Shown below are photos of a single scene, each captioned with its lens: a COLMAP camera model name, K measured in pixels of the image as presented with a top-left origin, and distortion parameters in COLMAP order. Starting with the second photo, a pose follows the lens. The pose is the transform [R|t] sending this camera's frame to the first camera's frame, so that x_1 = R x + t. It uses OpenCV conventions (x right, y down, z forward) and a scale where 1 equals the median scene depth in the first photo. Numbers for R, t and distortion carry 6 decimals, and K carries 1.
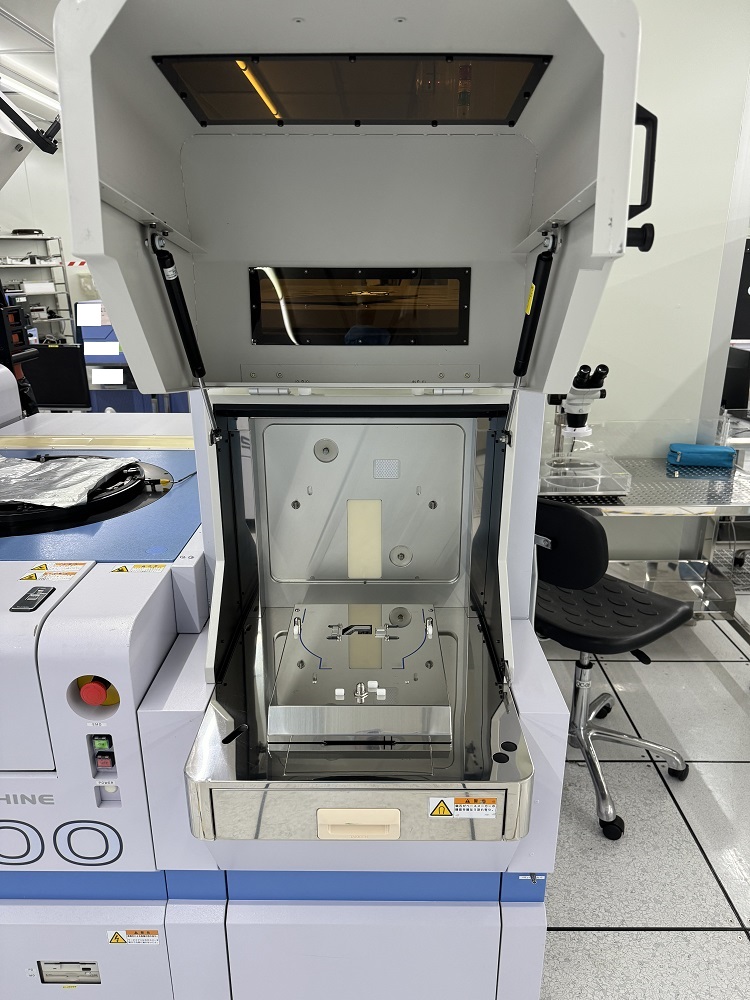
lens RADIAL K [[716.1, 0, 375.0], [0, 716.1, 500.0], [0, 0, 1]] dist [0.018883, 0.002941]
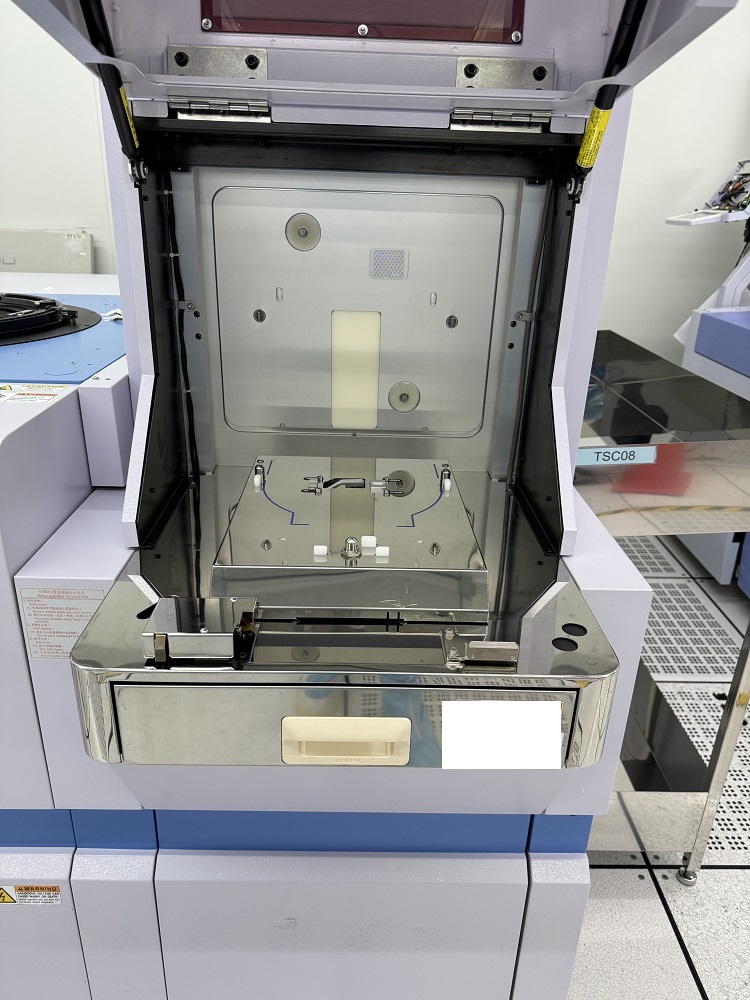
lens RADIAL K [[740.9, 0, 375.0], [0, 740.9, 500.0], [0, 0, 1]] dist [0.003233, -0.001954]
pose [[0.999032, 0.023206, 0.037378, -0.021652], [-0.025632, 0.997506, 0.065765, 0.150470], [-0.035759, -0.066660, 0.997135, 0.272426]]
